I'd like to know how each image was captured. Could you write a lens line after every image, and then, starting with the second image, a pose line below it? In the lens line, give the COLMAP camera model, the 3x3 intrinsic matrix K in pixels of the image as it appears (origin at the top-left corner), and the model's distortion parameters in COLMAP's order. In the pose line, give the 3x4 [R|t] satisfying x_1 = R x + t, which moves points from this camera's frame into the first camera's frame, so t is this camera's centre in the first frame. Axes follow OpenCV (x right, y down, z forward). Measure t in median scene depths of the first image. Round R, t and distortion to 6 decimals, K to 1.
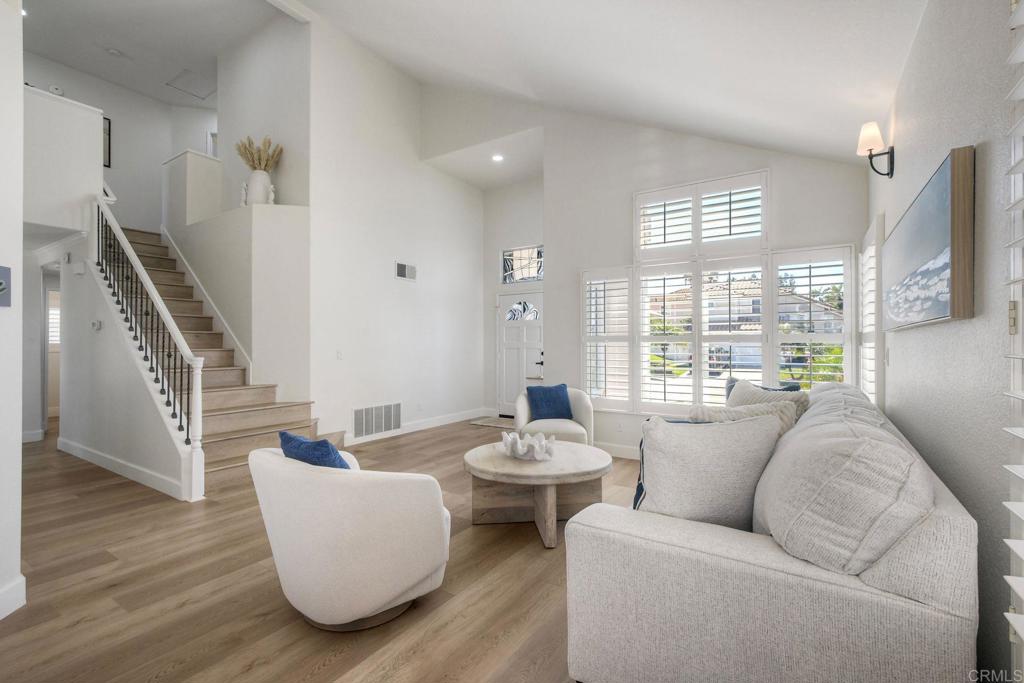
lens RADIAL K [[454.9, 0, 511.6], [0, 454.9, 341.1], [0, 0, 1]] dist [-0.002176, -0.001062]
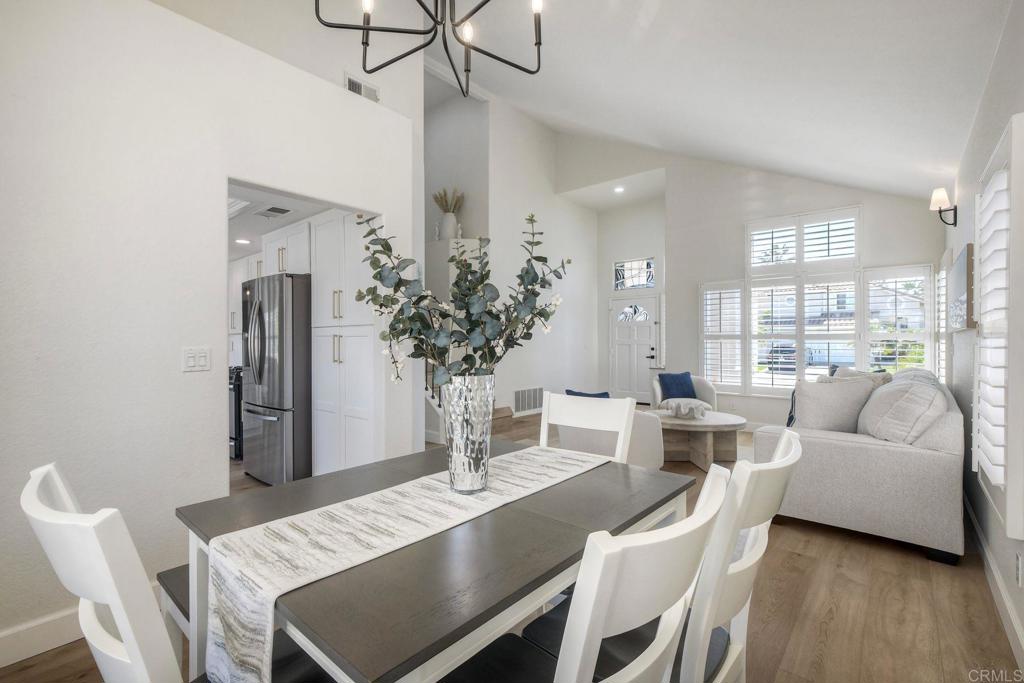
lens RADIAL K [[454.9, 0, 511.6], [0, 454.9, 341.1], [0, 0, 1]] dist [-0.002176, -0.001062]
pose [[0.991358, -0.000578, -0.131182, -0.215423], [0.001508, 0.999974, 0.006991, -0.003293], [0.131175, -0.007128, 0.991334, -0.353947]]
